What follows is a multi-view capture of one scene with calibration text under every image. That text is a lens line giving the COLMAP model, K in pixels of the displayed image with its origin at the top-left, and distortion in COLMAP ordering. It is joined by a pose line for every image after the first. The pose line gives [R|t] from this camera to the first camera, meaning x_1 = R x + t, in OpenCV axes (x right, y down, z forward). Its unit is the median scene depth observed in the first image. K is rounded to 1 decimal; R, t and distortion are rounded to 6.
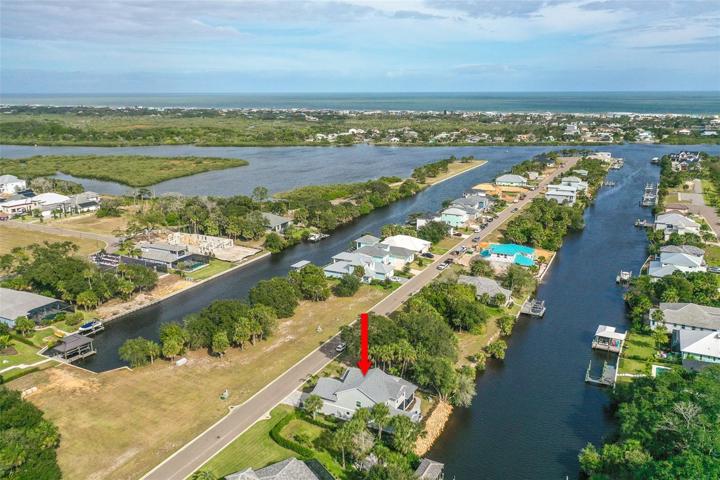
lens RADIAL K [[572.6, 0, 360.0], [0, 572.6, 240.0], [0, 0, 1]] dist [0.002148, -0.000430]
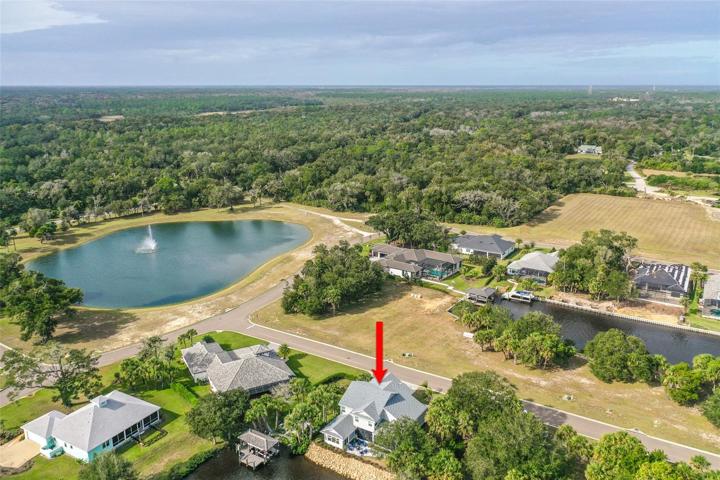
lens RADIAL K [[572.6, 0, 360.0], [0, 572.6, 240.0], [0, 0, 1]] dist [0.002148, -0.000430]
pose [[-0.070530, 0.270719, -0.960071, 0.587027], [-0.252178, 0.926365, 0.279741, -0.178397], [0.965107, 0.261839, 0.002933, 0.581417]]
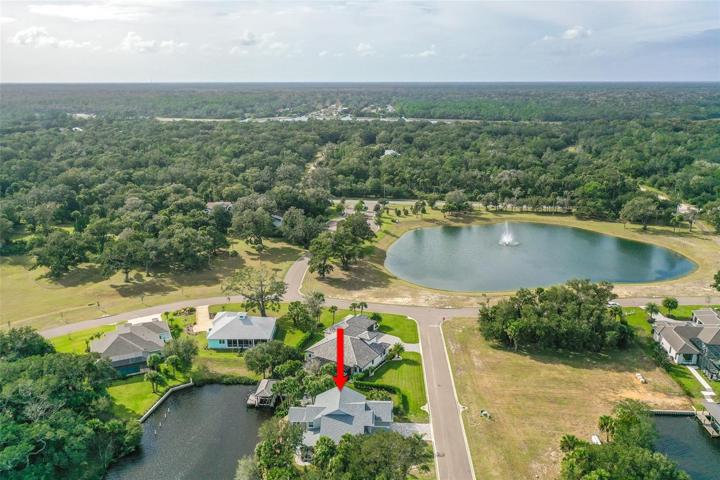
lens RADIAL K [[572.6, 0, 360.0], [0, 572.6, 240.0], [0, 0, 1]] dist [0.002148, -0.000430]
pose [[-0.902188, 0.126531, -0.412368, 0.233435], [-0.099702, 0.868946, 0.484759, -0.322364], [0.419663, 0.478458, -0.771337, 1.072020]]
